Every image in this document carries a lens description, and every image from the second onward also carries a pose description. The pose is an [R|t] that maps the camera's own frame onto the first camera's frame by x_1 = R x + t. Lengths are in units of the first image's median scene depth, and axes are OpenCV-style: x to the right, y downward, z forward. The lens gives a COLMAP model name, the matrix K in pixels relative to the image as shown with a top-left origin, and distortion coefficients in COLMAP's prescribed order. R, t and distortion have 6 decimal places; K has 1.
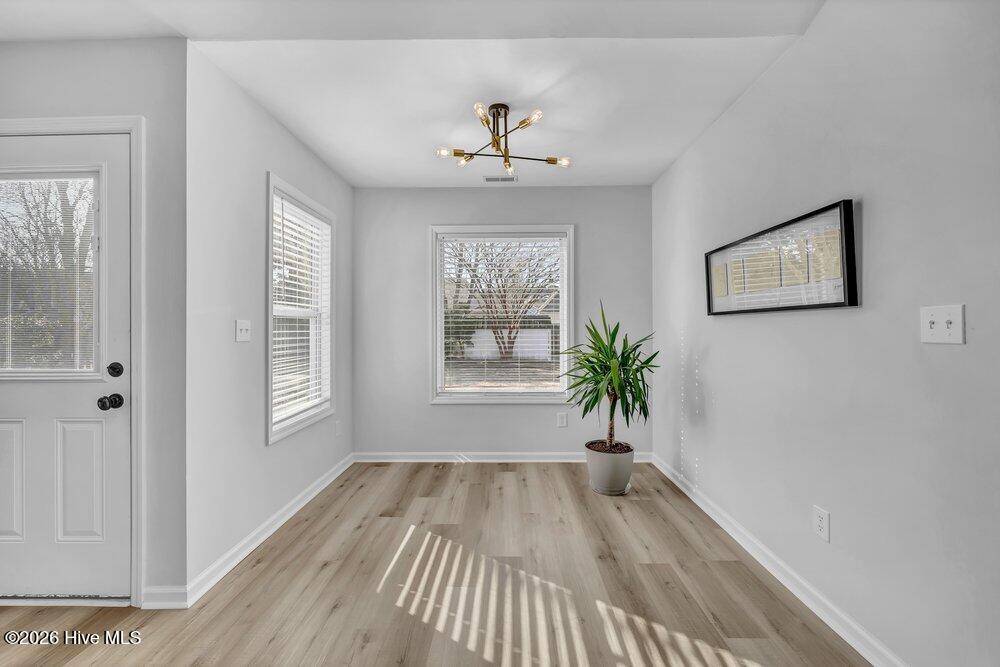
lens RADIAL K [[392.8, 0, 500.0], [0, 392.8, 333.5], [0, 0, 1]] dist [0.000383, 0.000034]
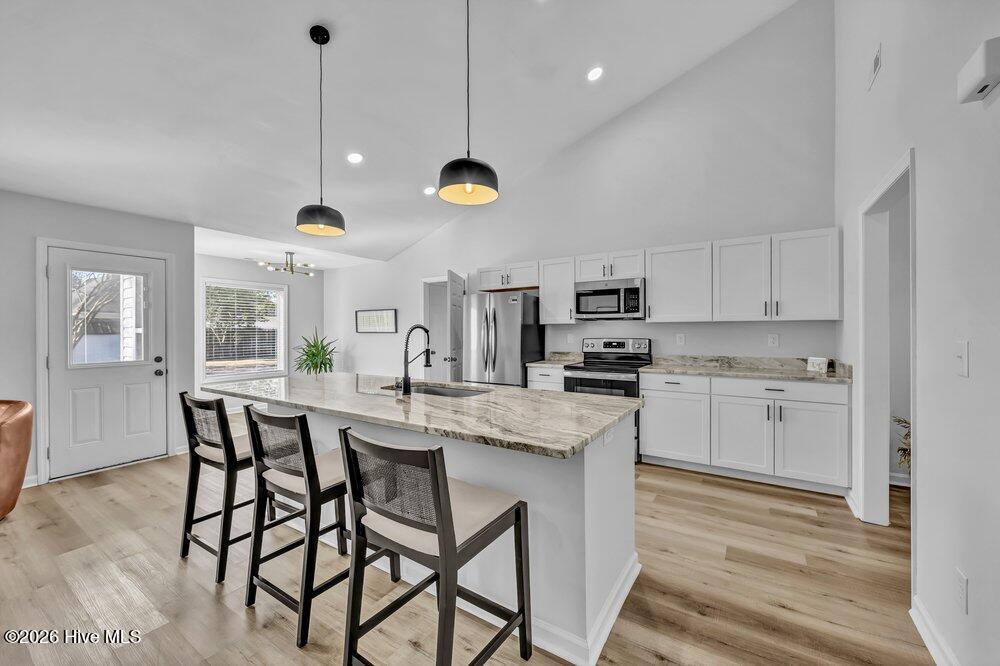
lens RADIAL K [[392.8, 0, 500.0], [0, 392.8, 333.0], [0, 0, 1]] dist [0.000383, 0.000034]
pose [[0.531322, -0.002095, 0.847167, -1.364484], [0.006343, 0.999979, -0.001505, -0.035626], [-0.847146, 0.006173, 0.531324, -1.432848]]
